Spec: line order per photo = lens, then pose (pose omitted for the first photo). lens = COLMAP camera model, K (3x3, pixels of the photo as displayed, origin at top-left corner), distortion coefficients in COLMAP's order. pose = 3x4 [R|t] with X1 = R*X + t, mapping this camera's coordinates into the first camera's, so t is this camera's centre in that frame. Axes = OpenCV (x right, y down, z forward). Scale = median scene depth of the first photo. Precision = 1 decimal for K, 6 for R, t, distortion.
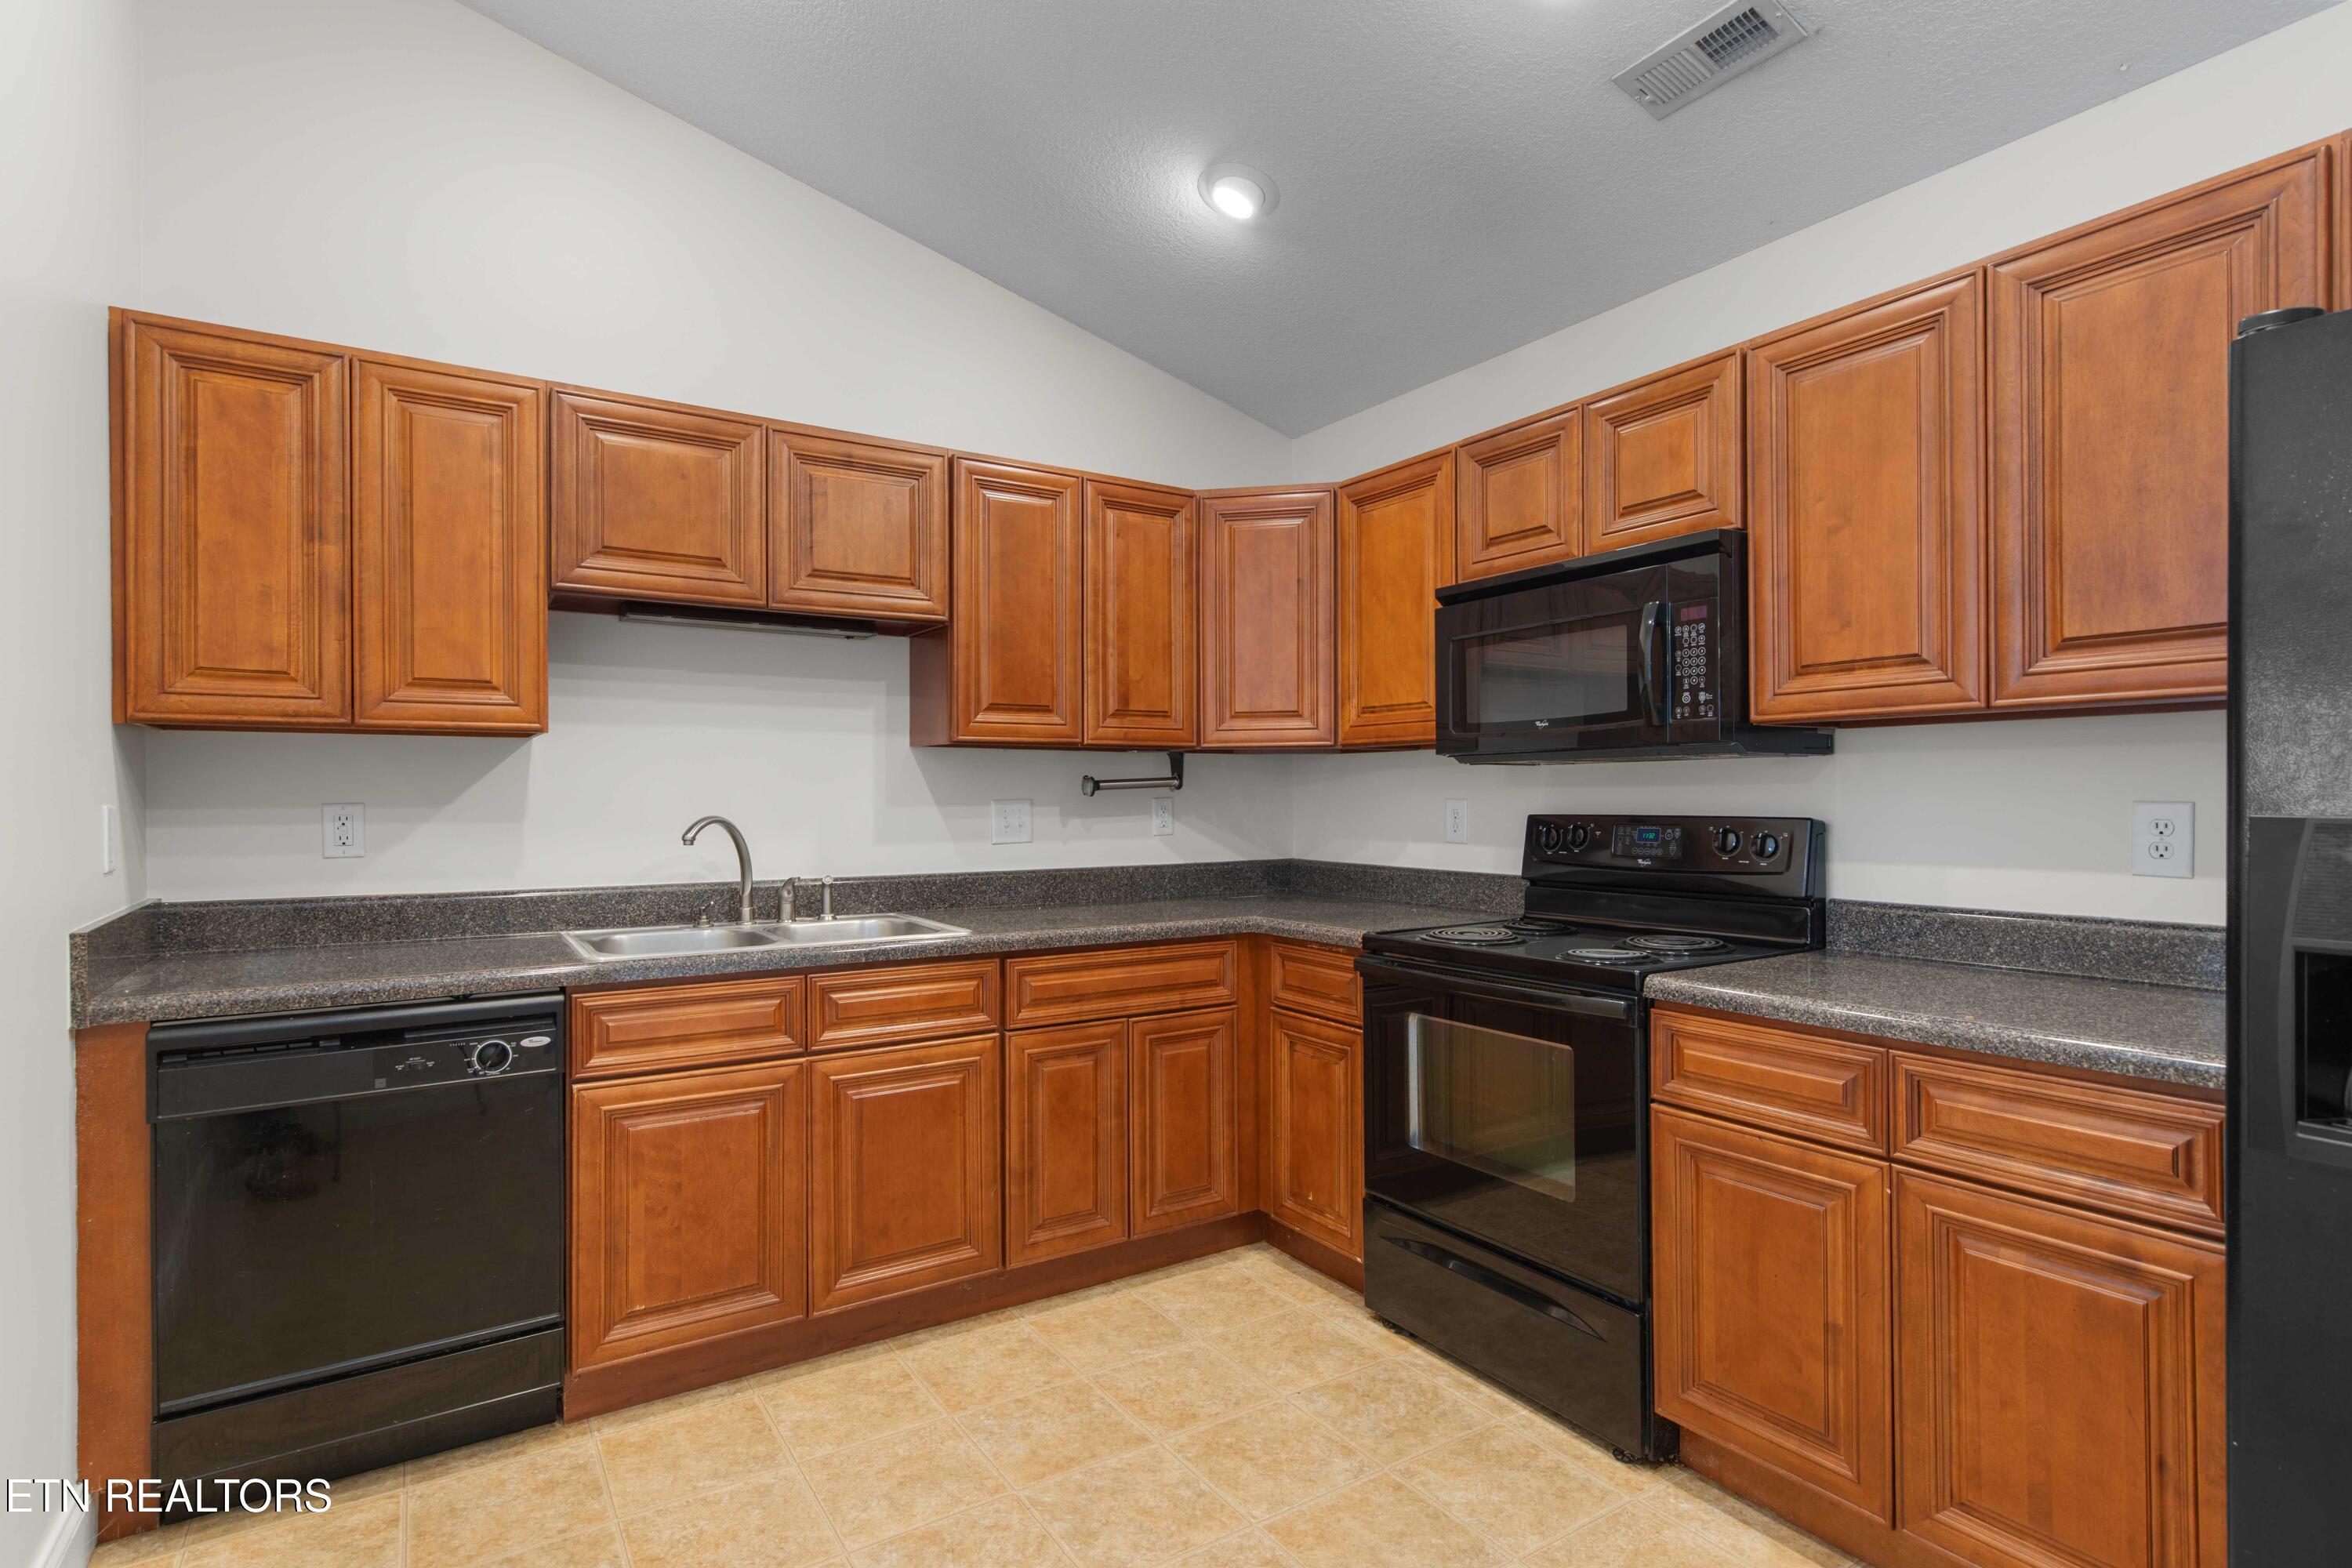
lens RADIAL K [[1162.6, 0, 1175.6], [0, 1162.6, 796.8], [0, 0, 1]] dist [0.003723, -0.000206]
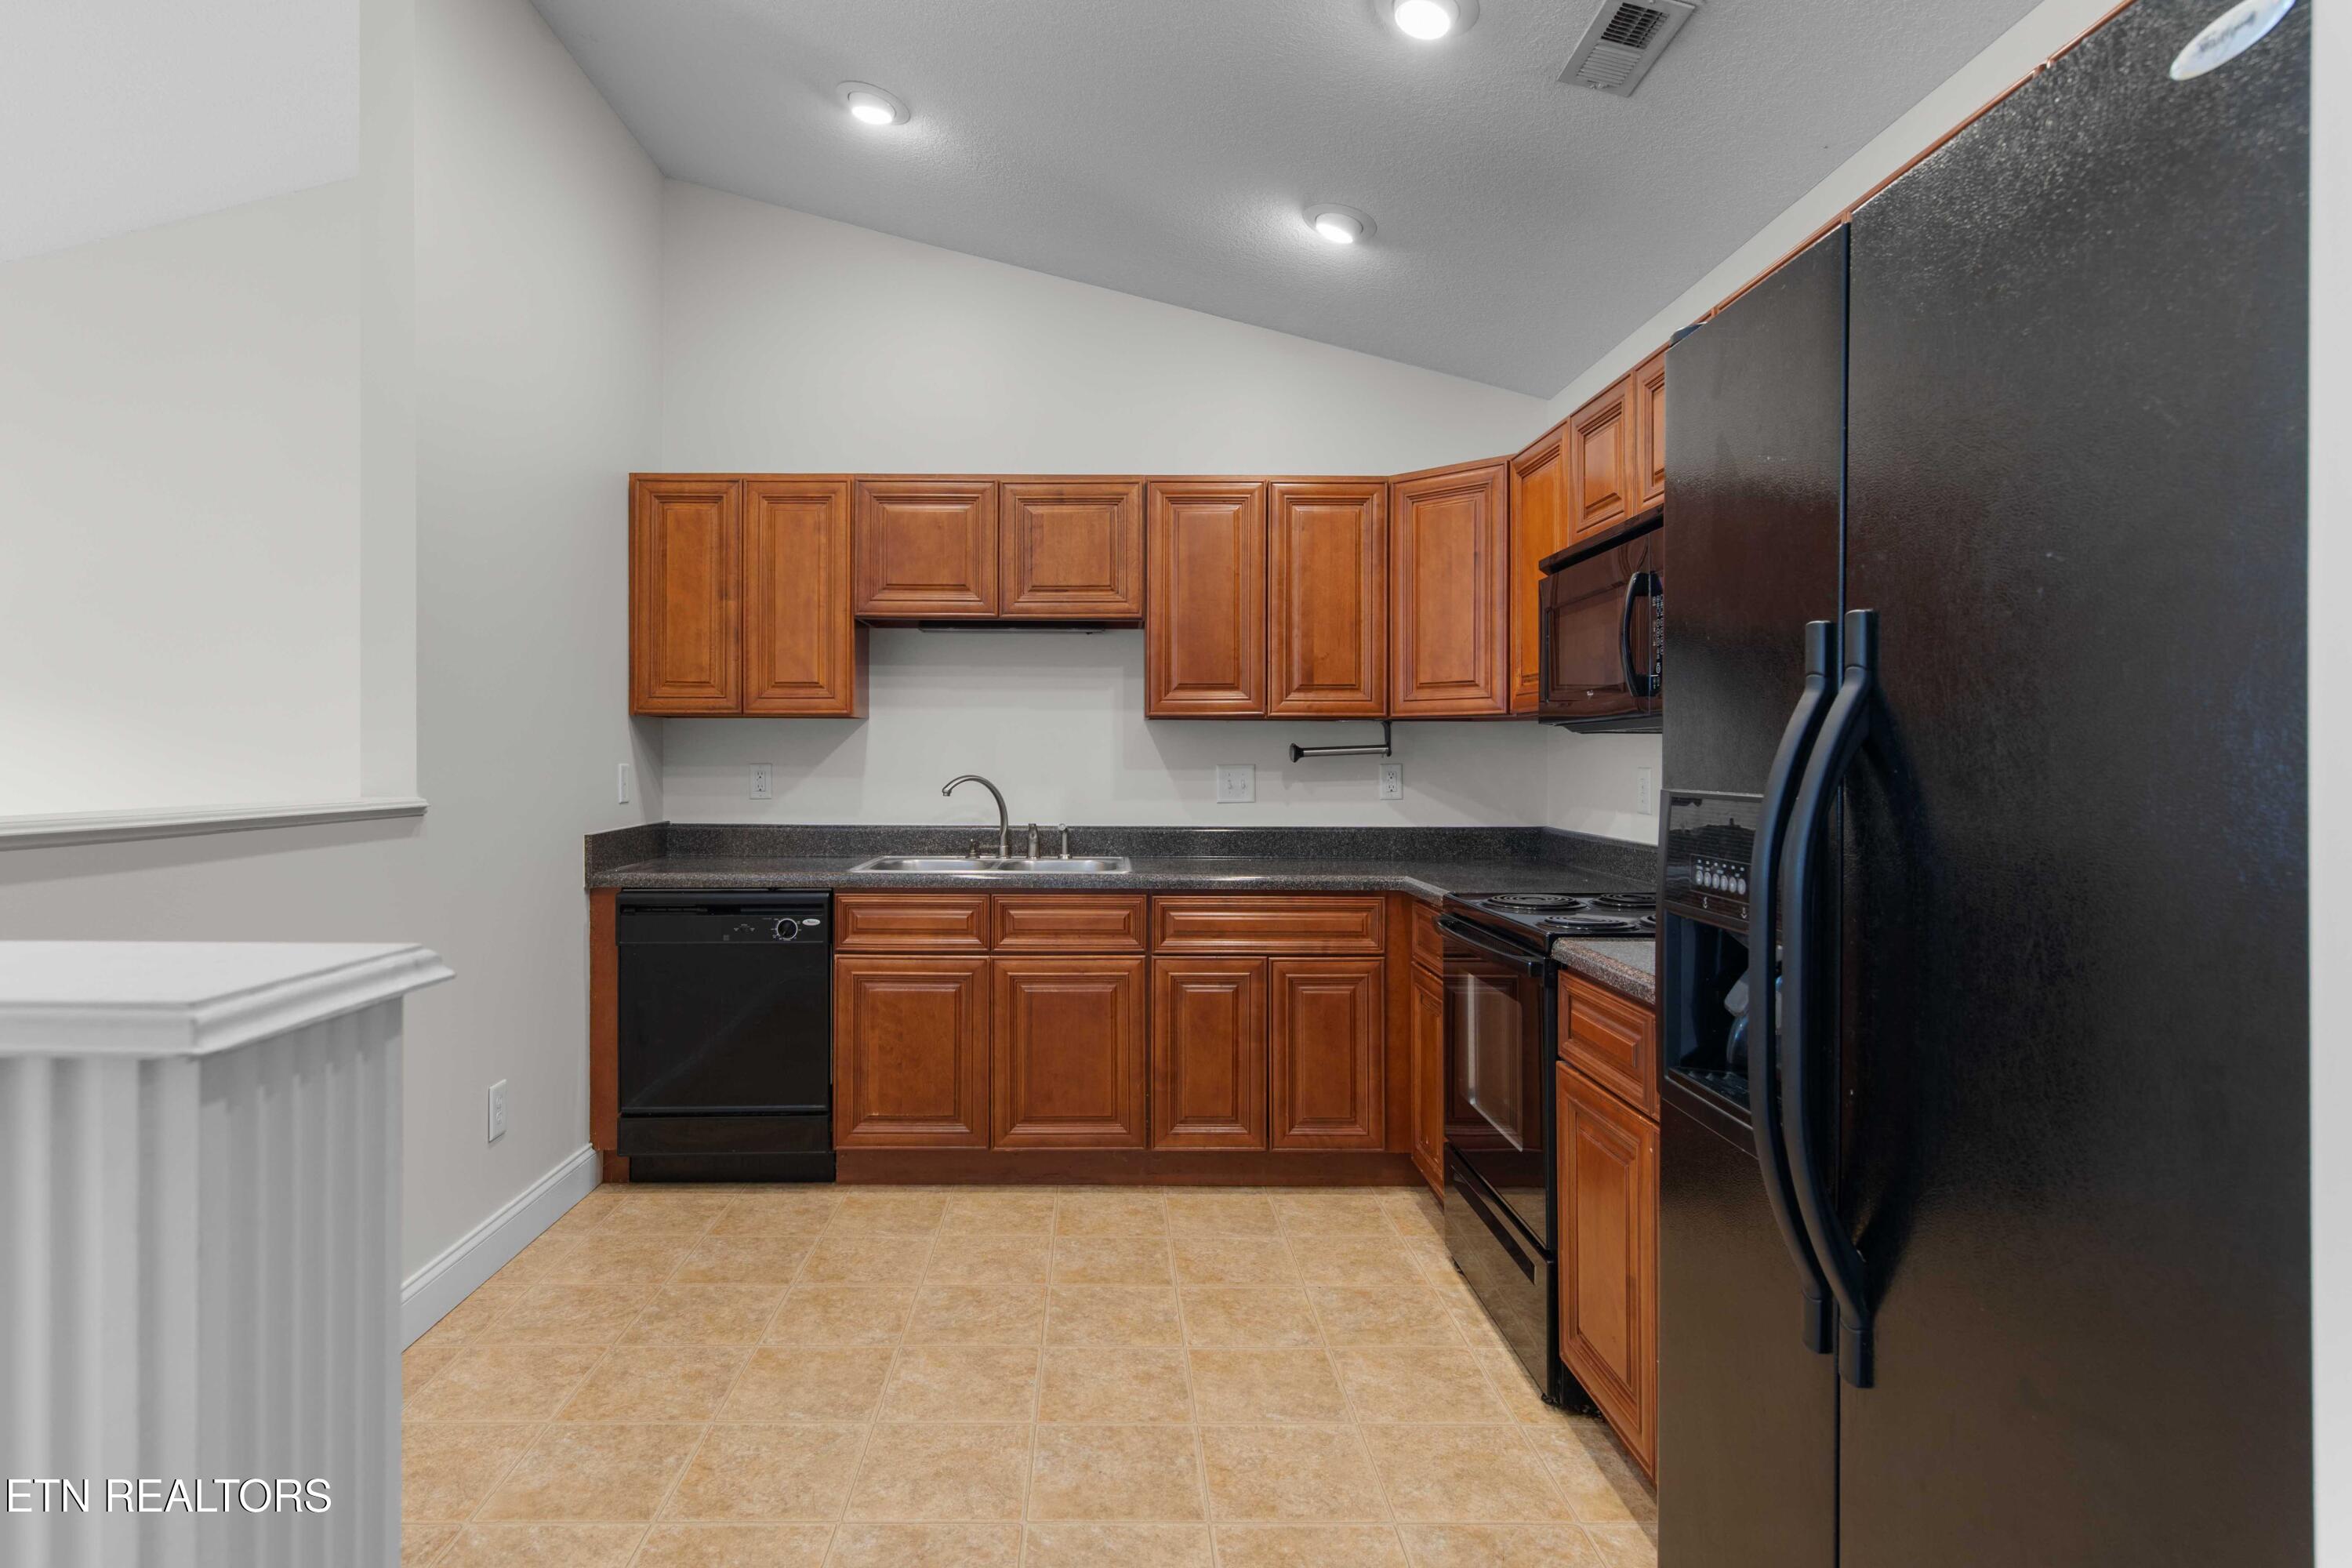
lens RADIAL K [[1248.4, 0, 1107.4], [0, 1248.4, 755.4], [0, 0, 1]] dist [0.003475, 0.000030]
pose [[0.841614, 0.004106, -0.540063, 0.565396], [-0.005757, 0.999982, -0.001369, -0.005754], [0.540048, 0.004261, 0.841623, -0.138471]]
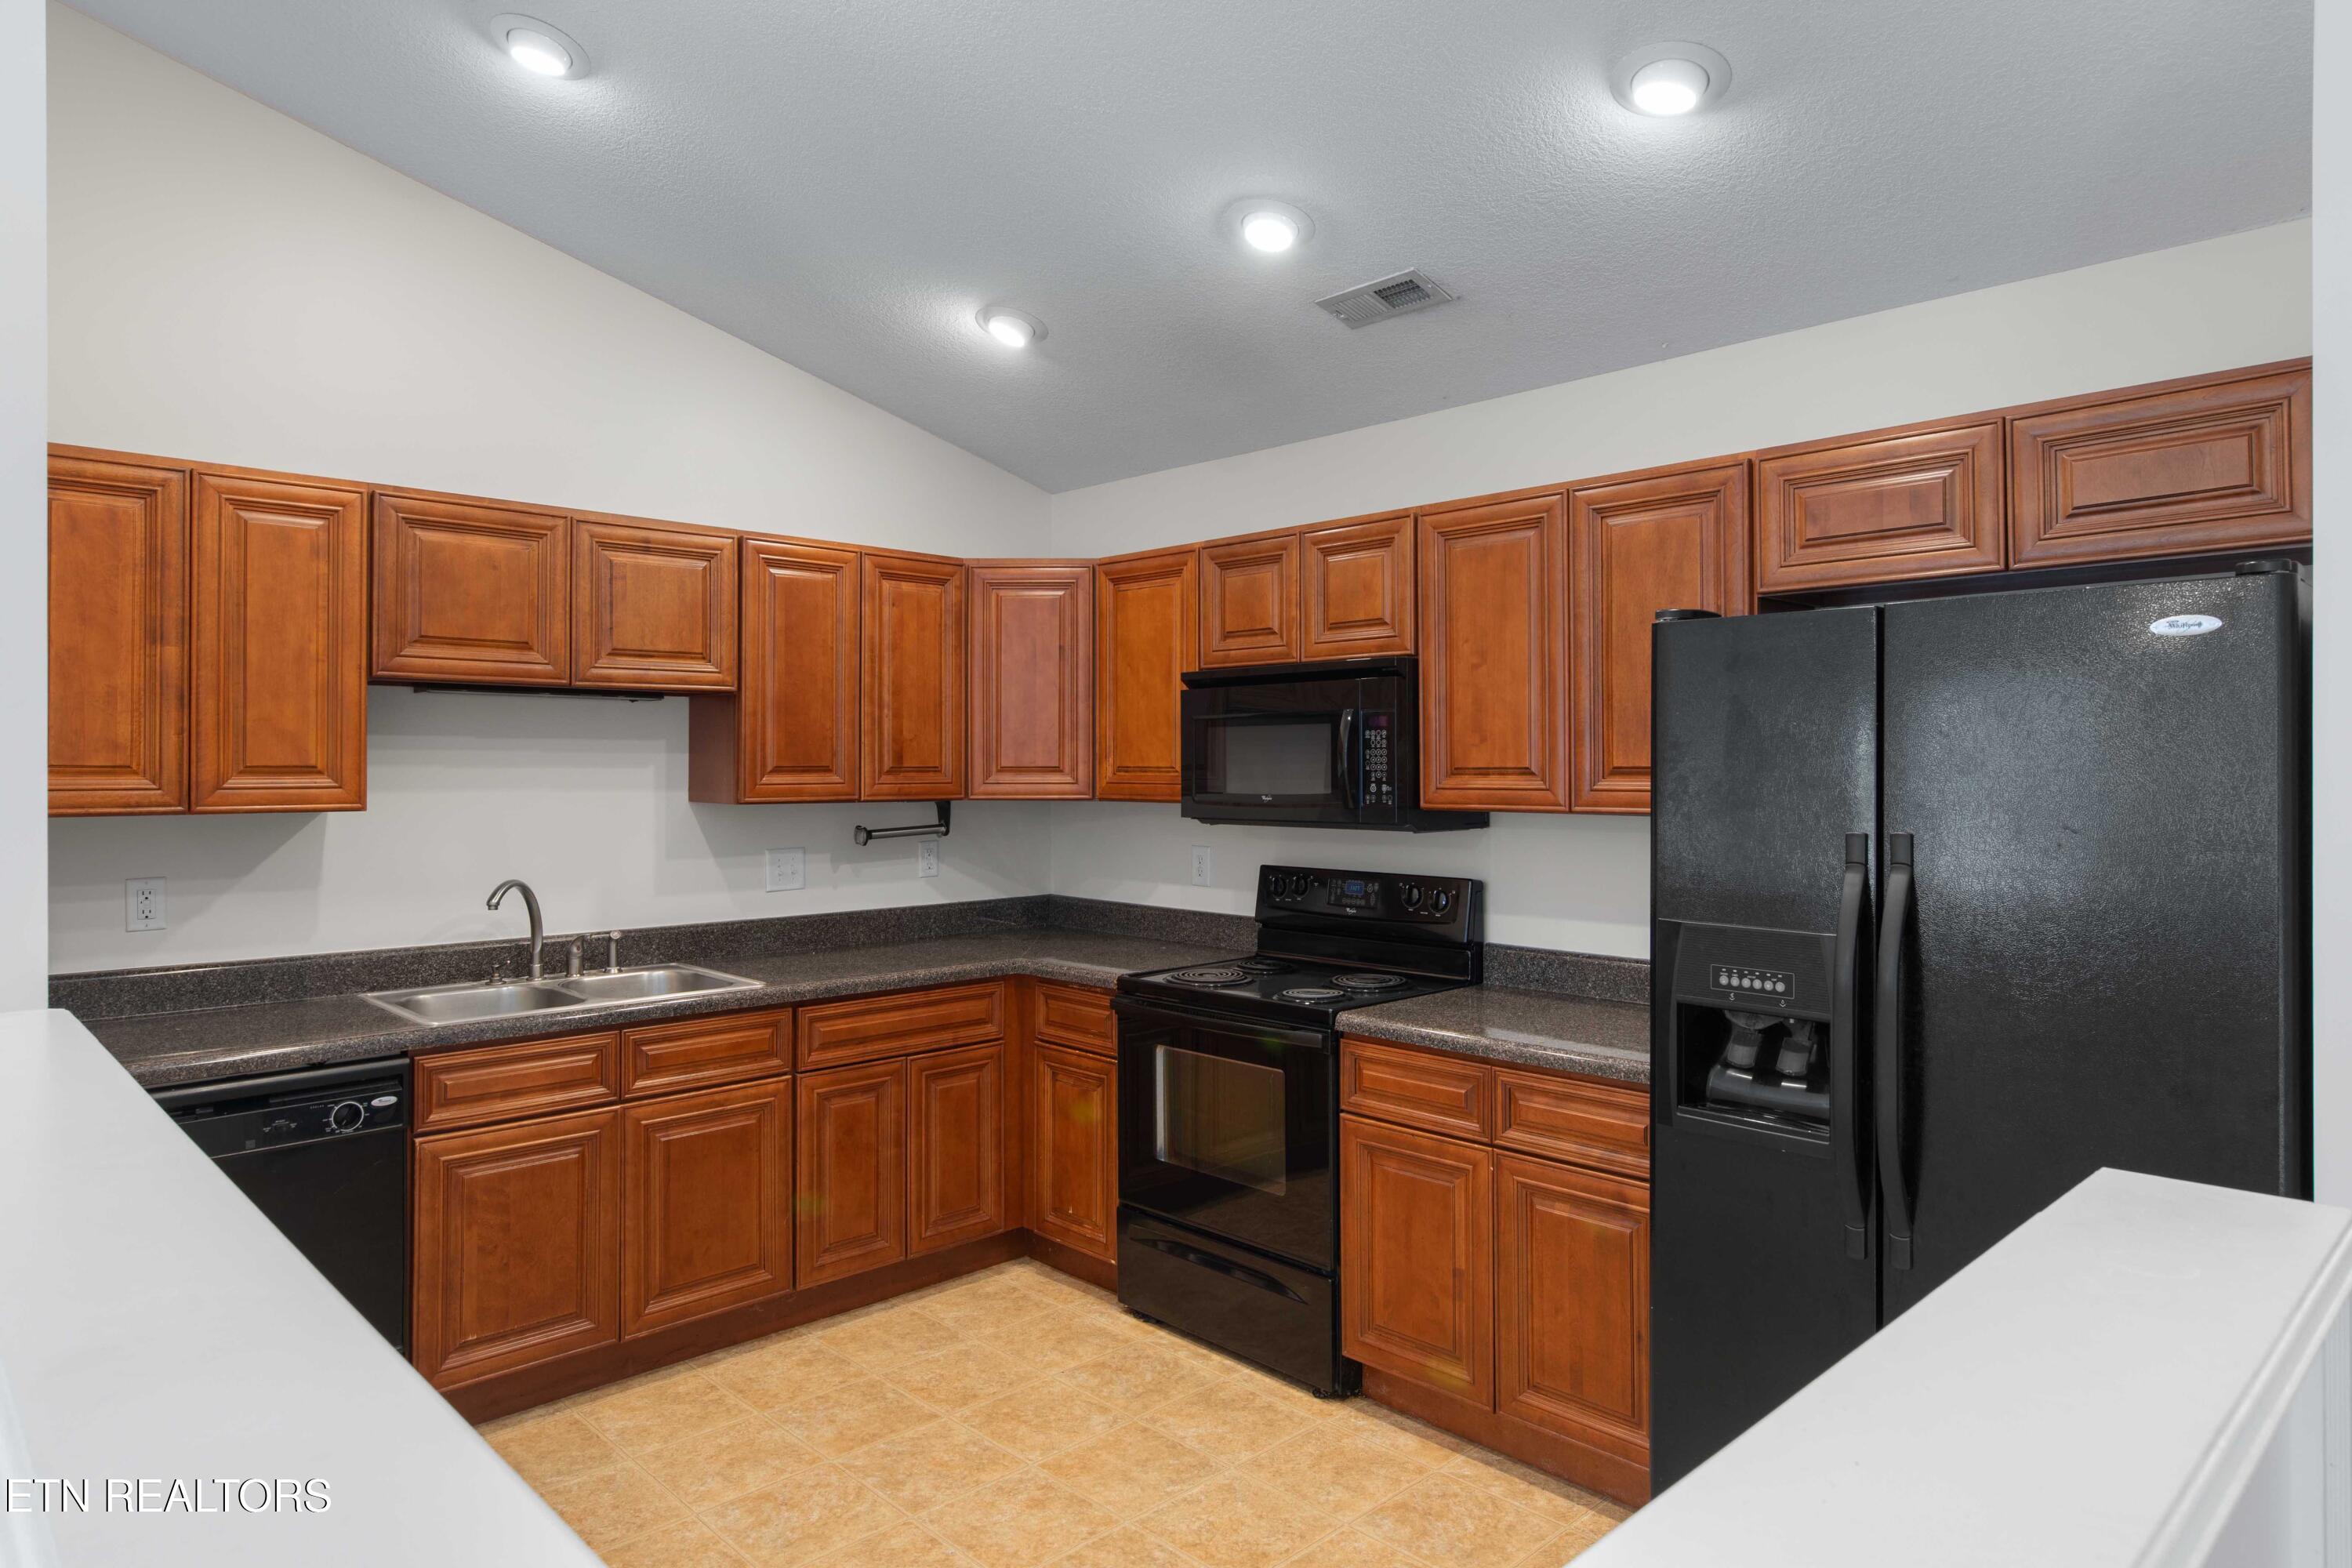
lens RADIAL K [[1391.4, 0, 1157.4], [0, 1391.4, 753.8], [0, 0, 1]] dist [0.000944, 0.000709]
pose [[0.982017, 0.005150, 0.188721, -0.066608], [-0.003446, 0.999950, -0.009359, -0.097717], [-0.188759, 0.008540, 0.981986, -0.392341]]
